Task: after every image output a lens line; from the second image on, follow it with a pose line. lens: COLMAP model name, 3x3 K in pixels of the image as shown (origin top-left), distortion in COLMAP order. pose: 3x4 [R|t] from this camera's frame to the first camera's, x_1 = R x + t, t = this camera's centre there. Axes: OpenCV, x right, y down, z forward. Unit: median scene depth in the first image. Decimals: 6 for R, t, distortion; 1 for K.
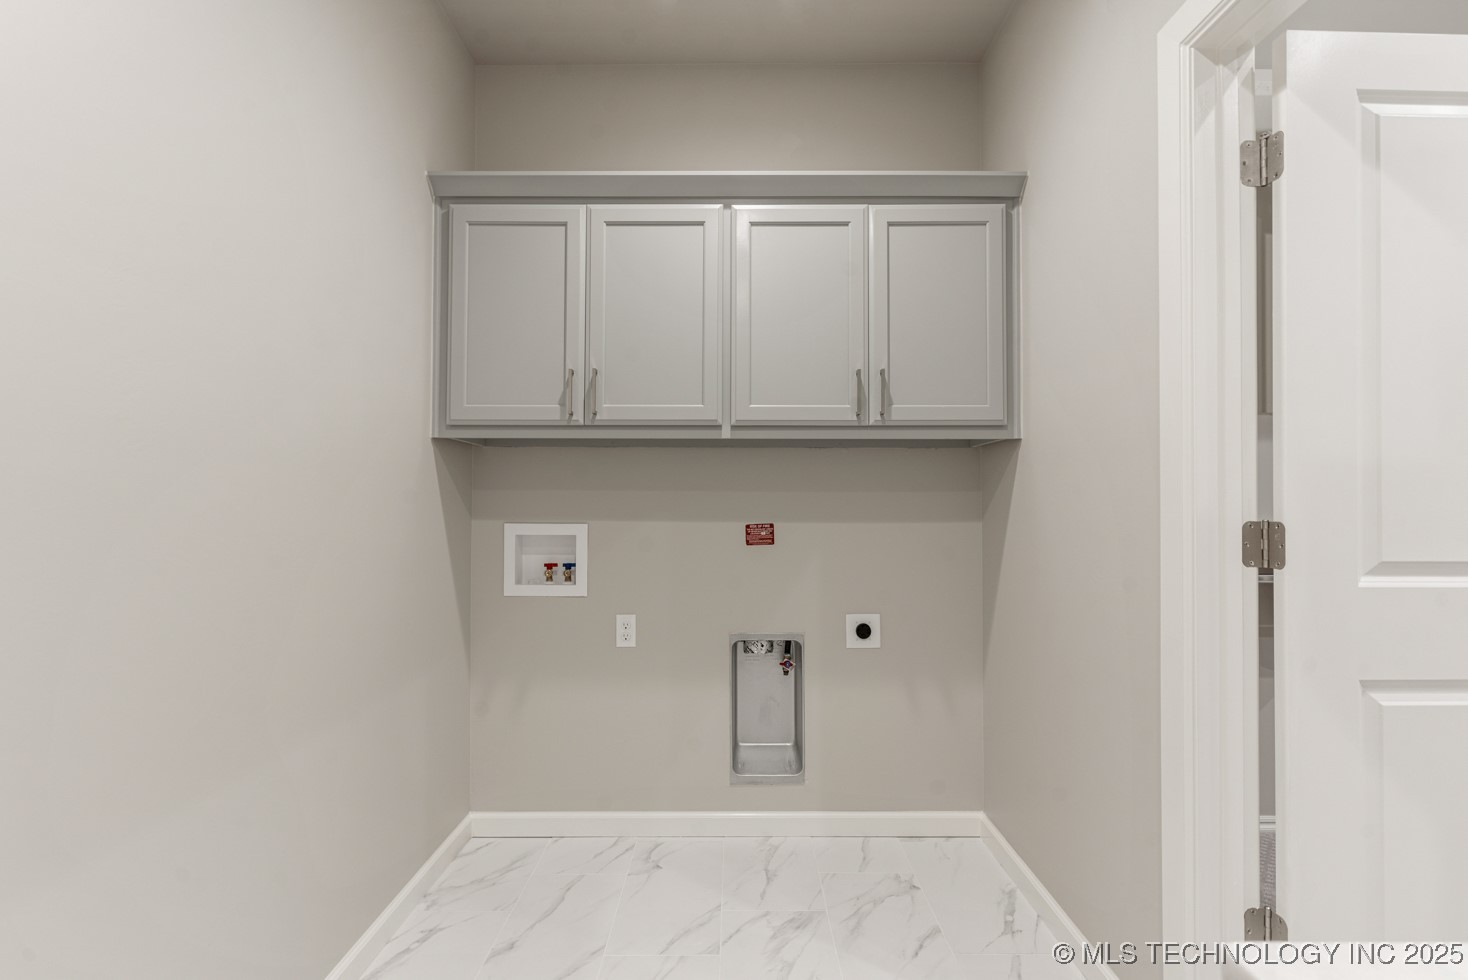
lens RADIAL K [[707.9, 0, 723.4], [0, 707.9, 490.9], [0, 0, 1]] dist [0.004440, -0.000314]
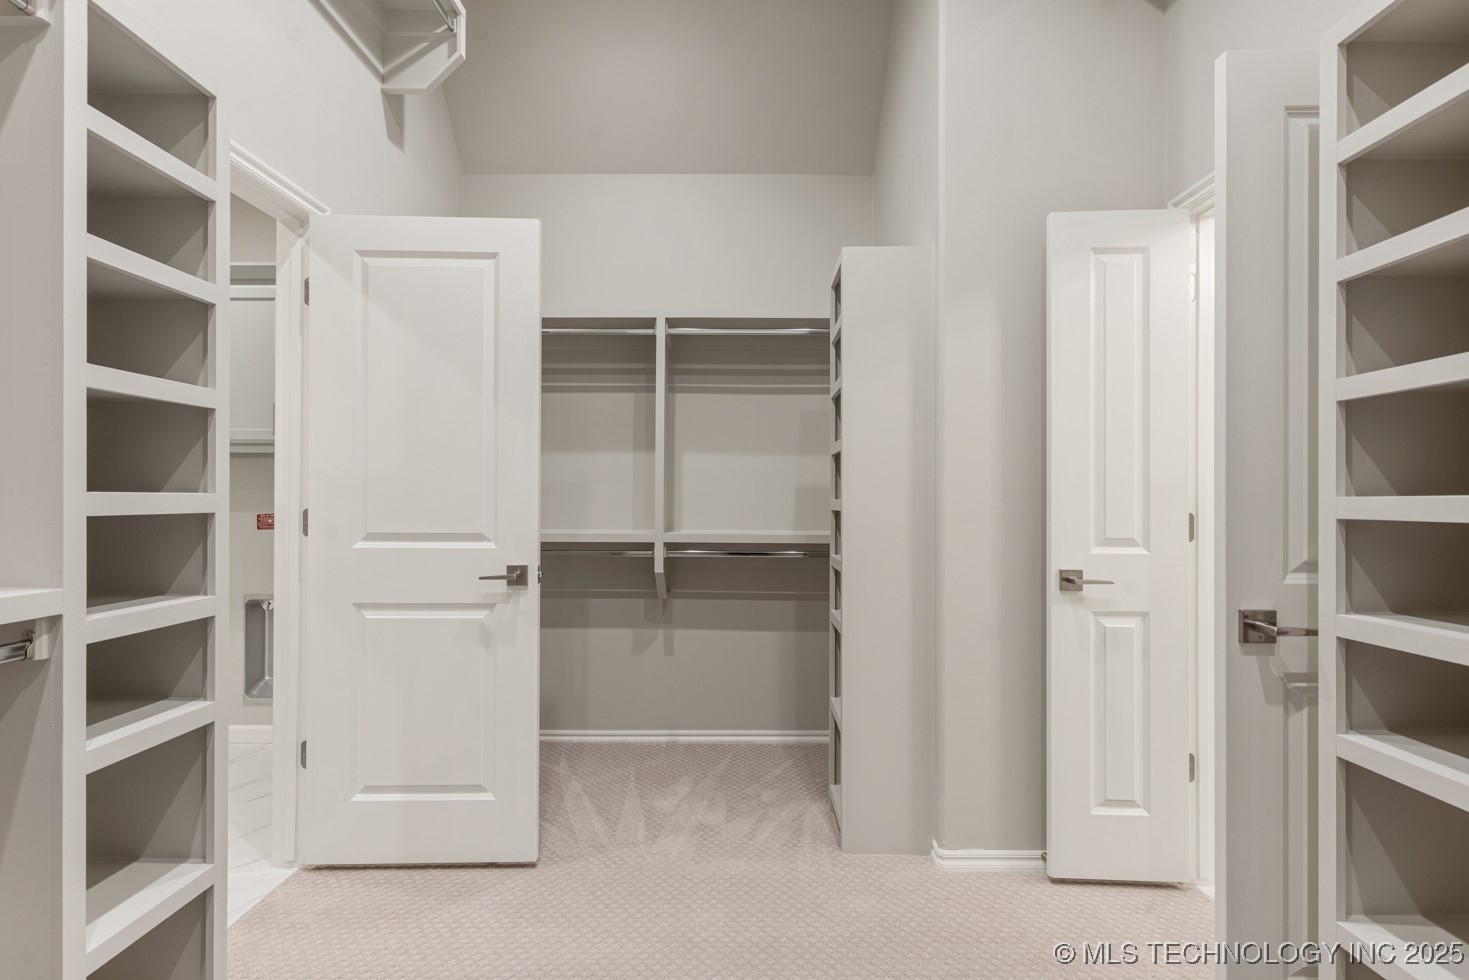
lens RADIAL K [[708.3, 0, 747.4], [0, 708.3, 493.3], [0, 0, 1]] dist [0.004440, -0.000314]
pose [[0.999975, 0.003484, 0.006199, 1.139721], [-0.003516, 0.999981, 0.005063, -0.003060], [-0.006181, -0.005084, 0.999968, -0.425100]]
